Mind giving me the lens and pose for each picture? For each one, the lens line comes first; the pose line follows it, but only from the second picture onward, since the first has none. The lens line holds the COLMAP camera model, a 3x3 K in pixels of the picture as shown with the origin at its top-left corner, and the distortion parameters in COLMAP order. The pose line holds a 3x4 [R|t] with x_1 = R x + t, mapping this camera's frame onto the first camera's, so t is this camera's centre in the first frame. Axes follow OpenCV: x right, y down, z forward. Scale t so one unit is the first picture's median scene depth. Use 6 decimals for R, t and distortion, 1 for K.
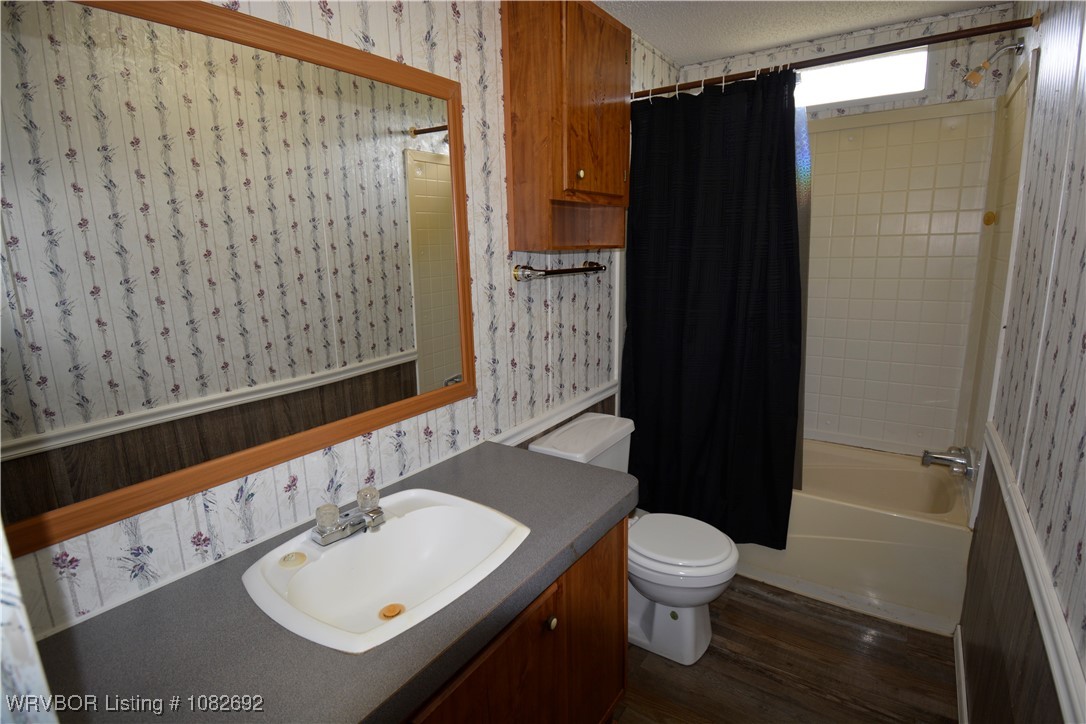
lens RADIAL K [[539.0, 0, 545.5], [0, 539.0, 358.8], [0, 0, 1]] dist [0.018308, -0.027883]
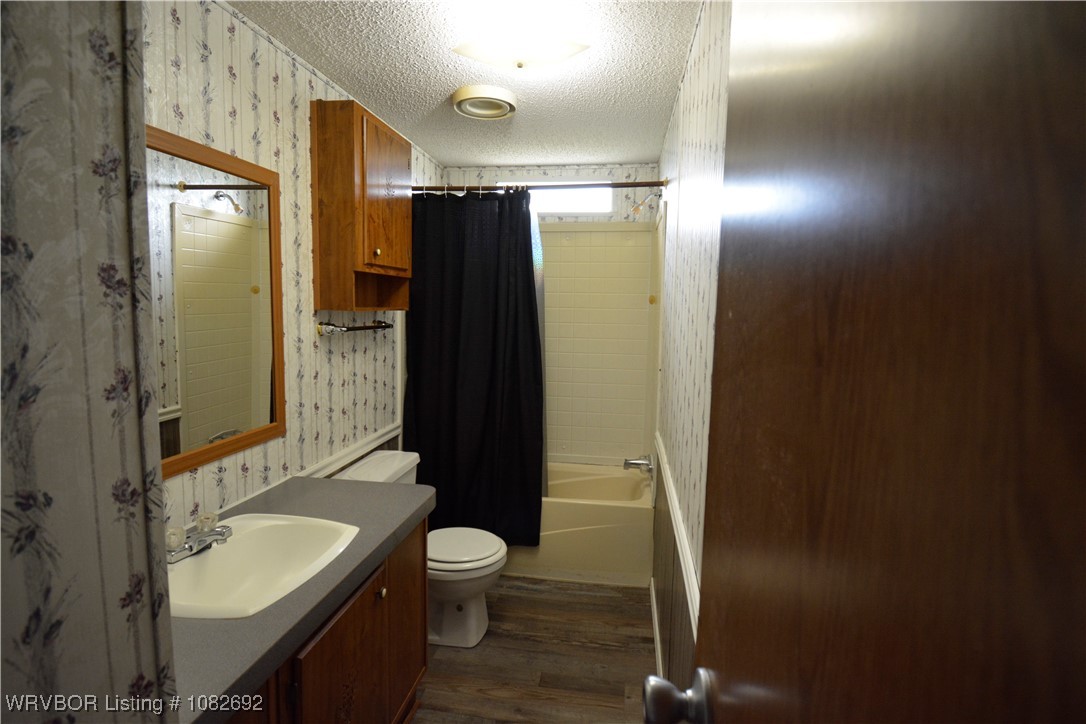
lens RADIAL K [[539.0, 0, 545.5], [0, 539.0, 358.8], [0, 0, 1]] dist [0.018308, -0.027883]
pose [[0.900576, -0.002378, 0.434693, -0.125719], [0.048093, 0.994391, -0.094195, 0.040191], [-0.432031, 0.105736, 0.895639, -0.257574]]
